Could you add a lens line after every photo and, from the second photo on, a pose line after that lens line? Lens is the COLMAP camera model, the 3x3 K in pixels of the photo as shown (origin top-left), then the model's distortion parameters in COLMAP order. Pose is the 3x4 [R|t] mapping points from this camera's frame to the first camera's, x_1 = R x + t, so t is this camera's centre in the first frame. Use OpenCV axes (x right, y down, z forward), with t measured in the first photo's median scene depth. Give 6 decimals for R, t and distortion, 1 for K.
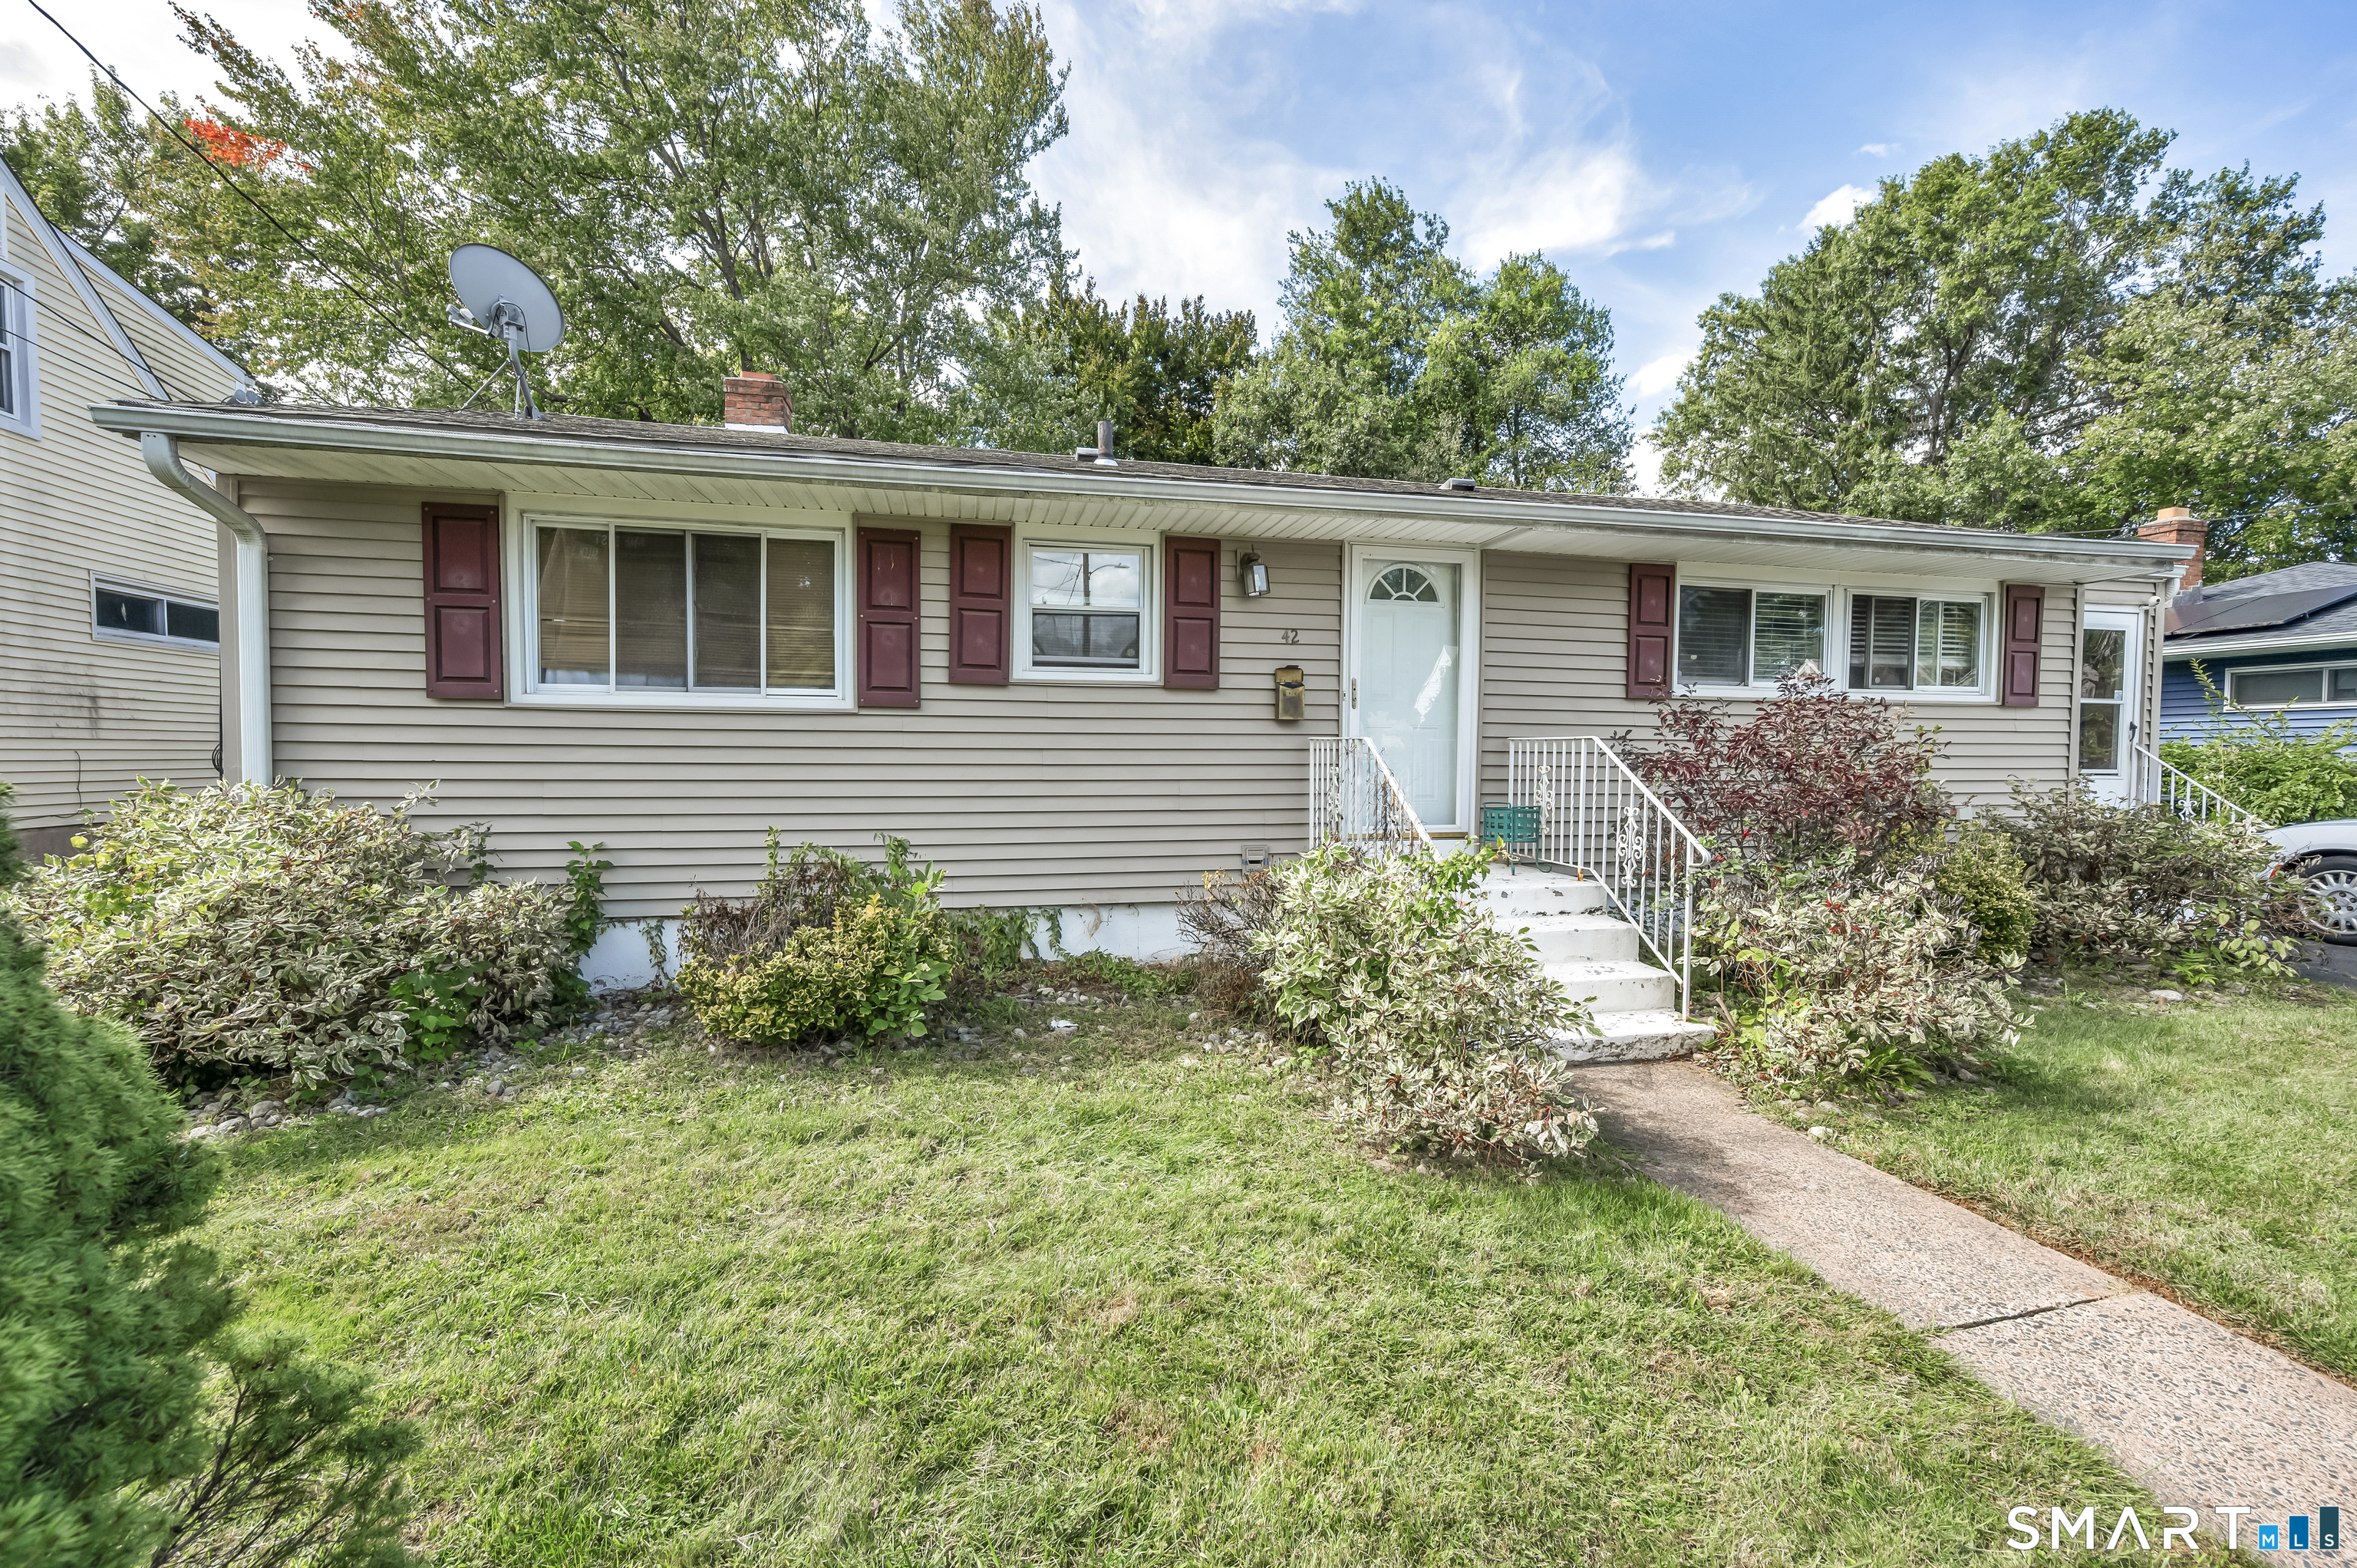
lens RADIAL K [[933.9, 0, 1183.1], [0, 933.9, 789.7], [0, 0, 1]] dist [-0.001344, 0.000681]
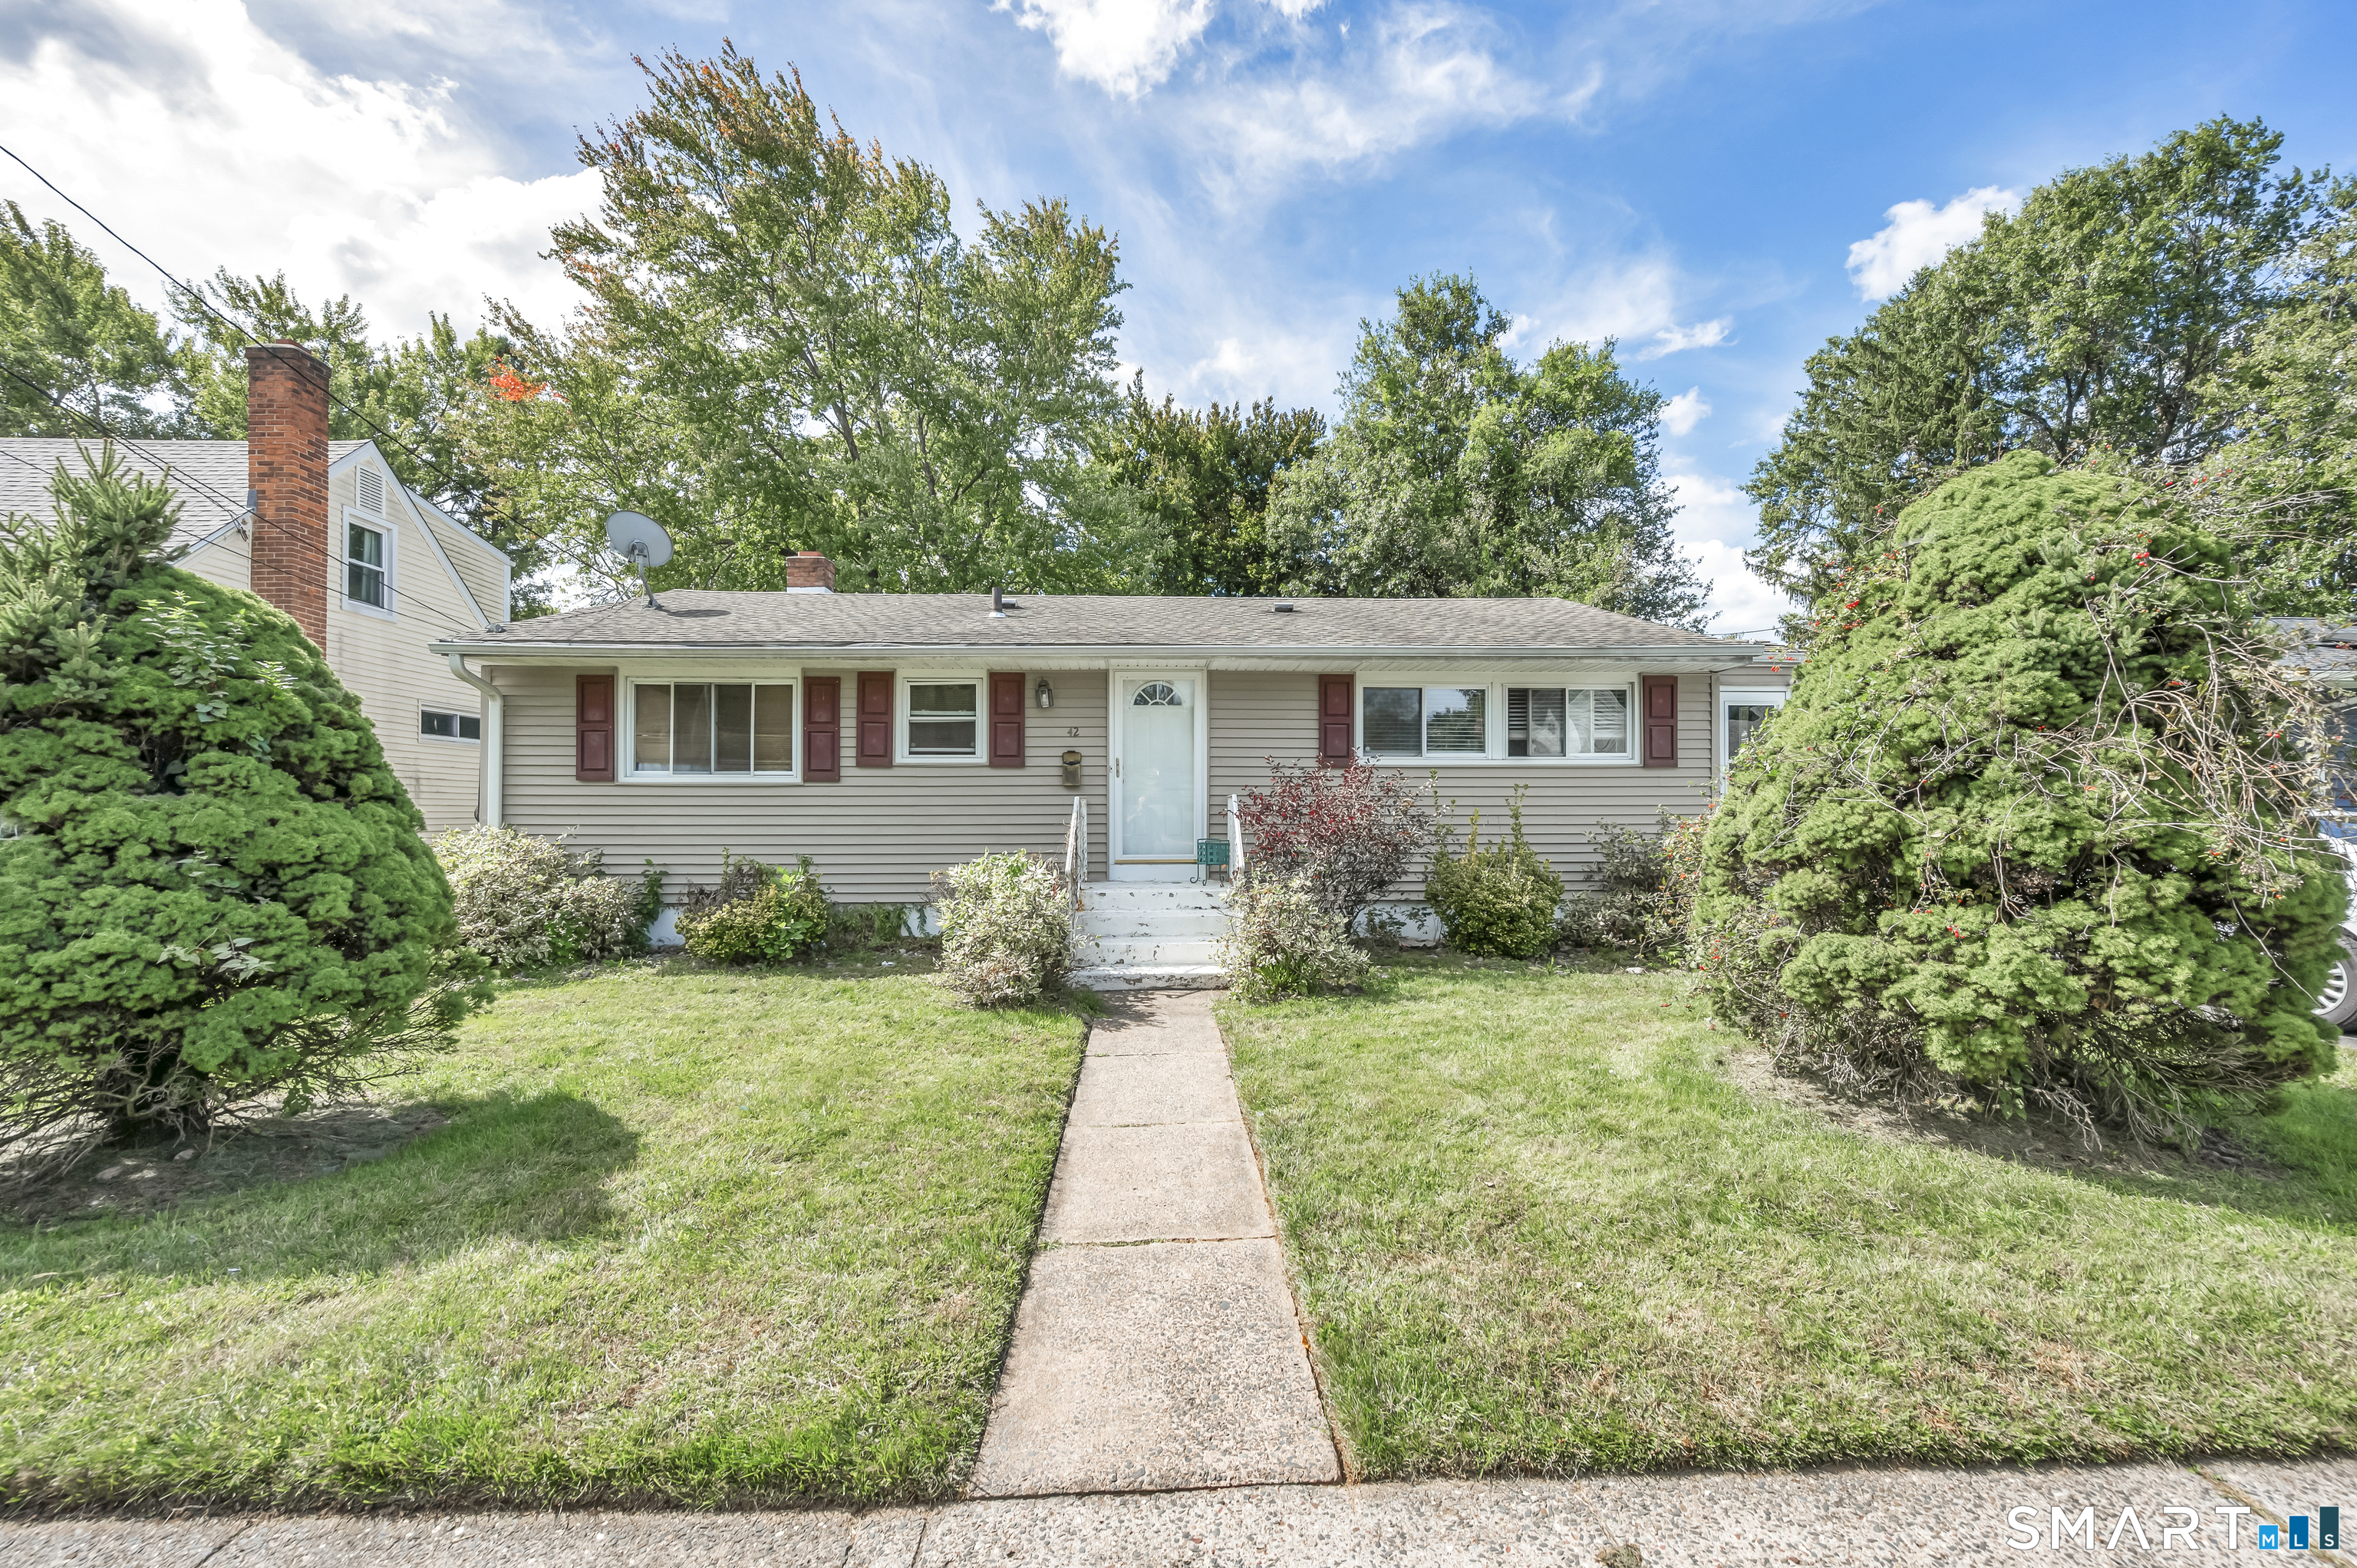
lens RADIAL K [[953.7, 0, 1183.8], [0, 953.7, 794.0], [0, 0, 1]] dist [0.001421, 0.000127]
pose [[0.984394, -0.010554, -0.175662, 0.592421], [0.000259, 0.998286, -0.058529, 0.033292], [0.175979, 0.057570, 0.982709, -0.539748]]
